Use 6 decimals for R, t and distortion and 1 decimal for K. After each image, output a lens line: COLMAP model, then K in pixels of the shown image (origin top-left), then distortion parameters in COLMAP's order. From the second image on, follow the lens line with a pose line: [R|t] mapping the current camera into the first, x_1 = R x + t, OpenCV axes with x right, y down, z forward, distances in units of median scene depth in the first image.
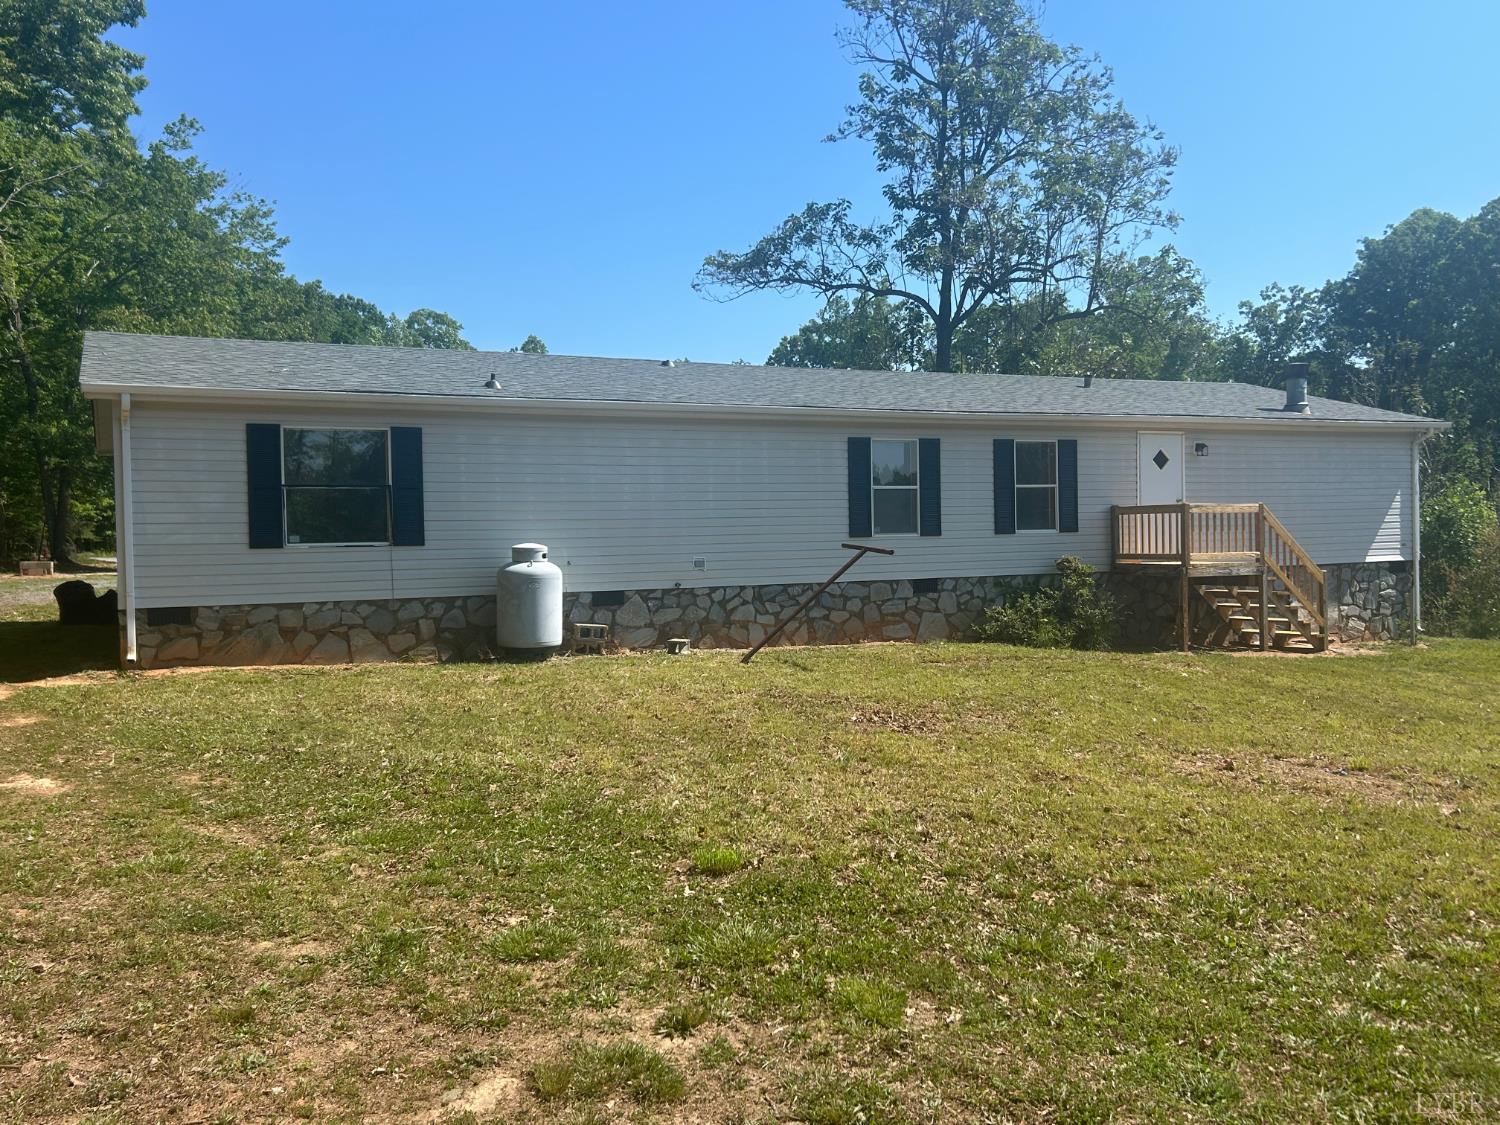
lens RADIAL K [[1305.5, 0, 749.6], [0, 1305.5, 572.6], [0, 0, 1]] dist [0.066748, -0.008145]
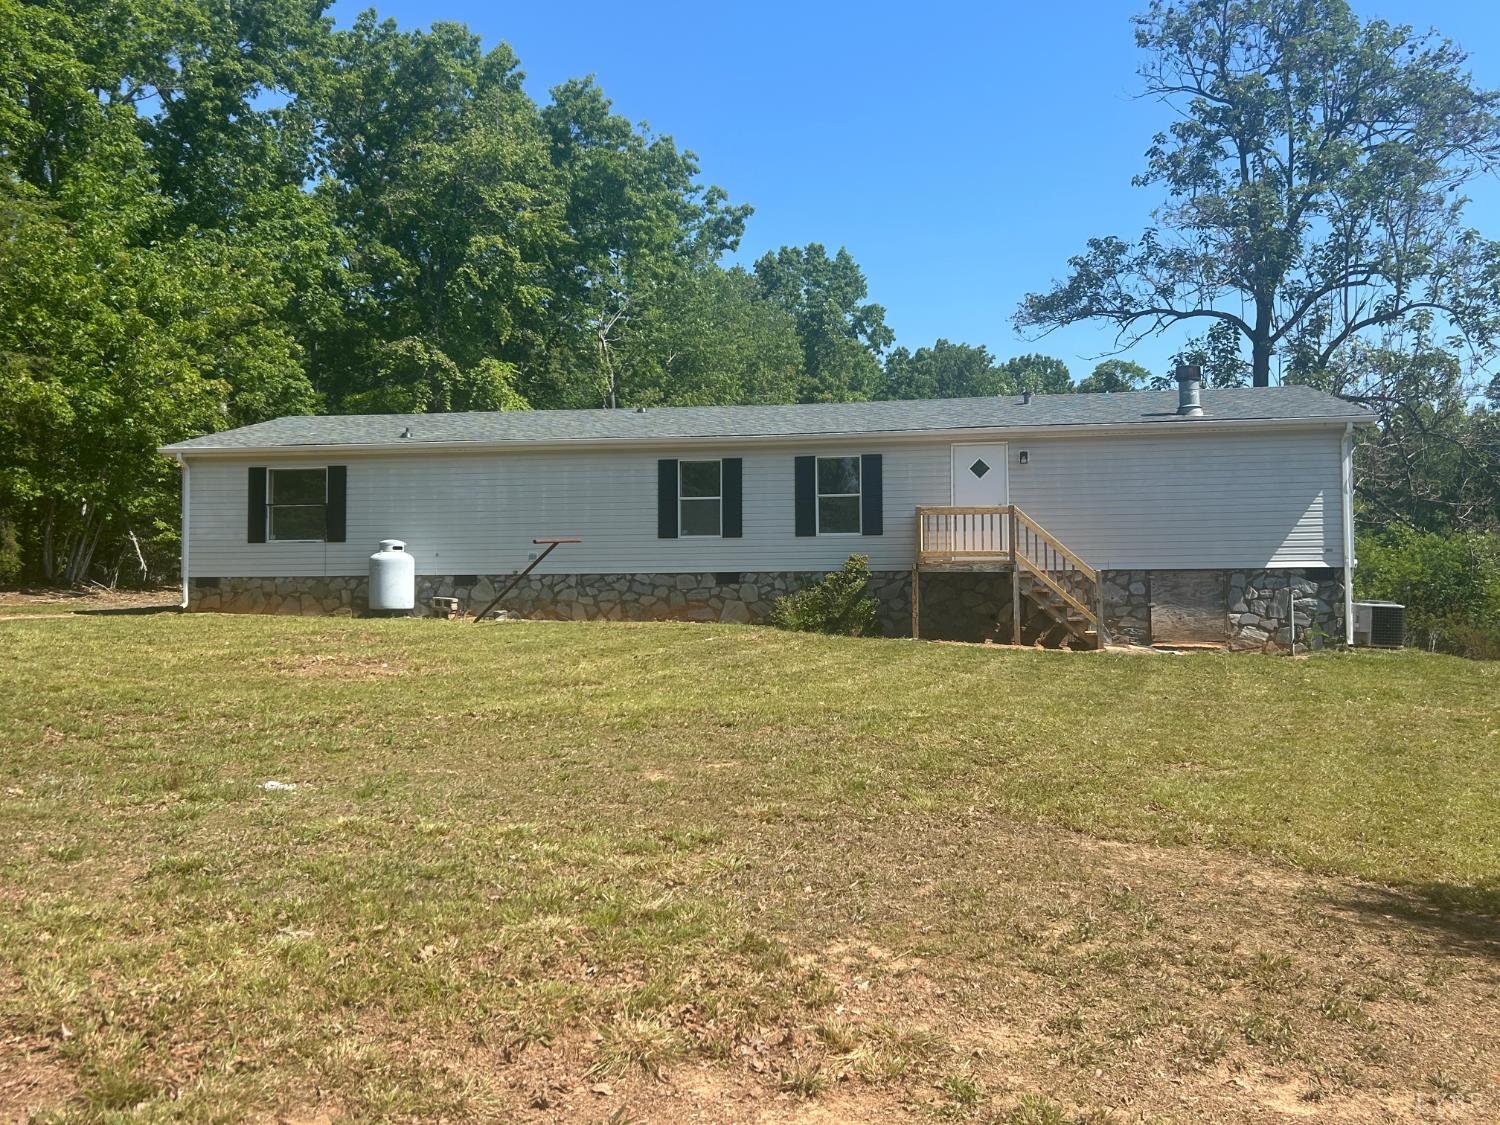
lens RADIAL K [[1305.5, 0, 750.2], [0, 1305.5, 551.9], [0, 0, 1]] dist [0.066748, -0.008145]
pose [[0.811067, -0.004994, -0.584932, 0.861969], [-0.027150, 0.998565, -0.046171, 0.040979], [0.584323, 0.053328, 0.809767, 0.023595]]
